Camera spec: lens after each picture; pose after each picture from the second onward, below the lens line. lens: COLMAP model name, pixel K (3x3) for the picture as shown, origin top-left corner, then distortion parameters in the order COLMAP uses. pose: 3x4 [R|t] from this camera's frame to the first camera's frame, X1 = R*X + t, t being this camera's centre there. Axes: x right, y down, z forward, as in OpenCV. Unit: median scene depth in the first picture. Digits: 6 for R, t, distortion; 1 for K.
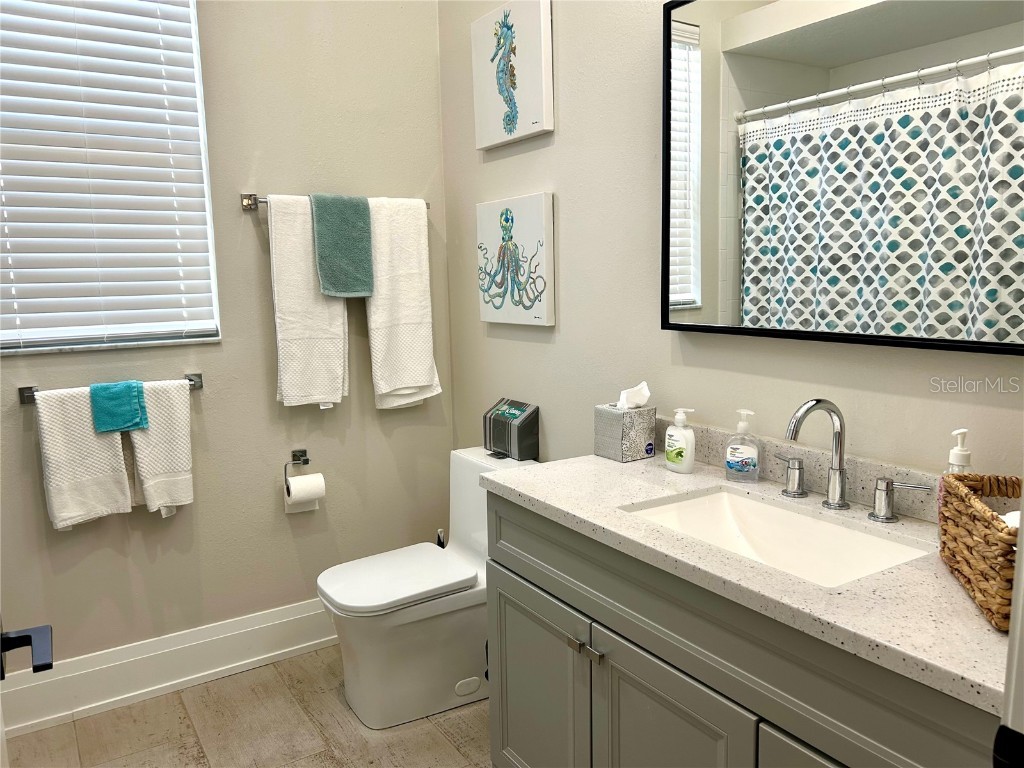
lens RADIAL K [[763.9, 0, 515.7], [0, 763.9, 390.0], [0, 0, 1]] dist [0.075412, -0.090978]
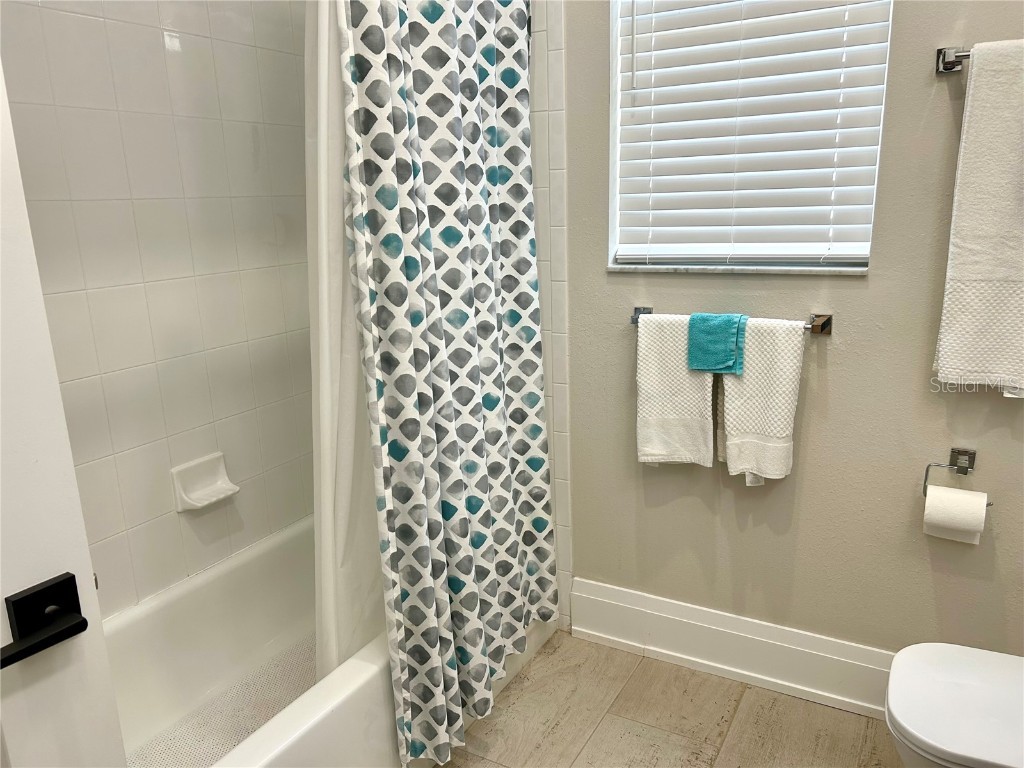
lens RADIAL K [[763.9, 0, 515.7], [0, 763.9, 390.0], [0, 0, 1]] dist [0.075412, -0.090978]
pose [[0.475617, 0.218778, -0.852012, 0.100426], [-0.115383, 0.975726, 0.186135, -0.057157], [0.872052, 0.009779, 0.489315, 0.392431]]
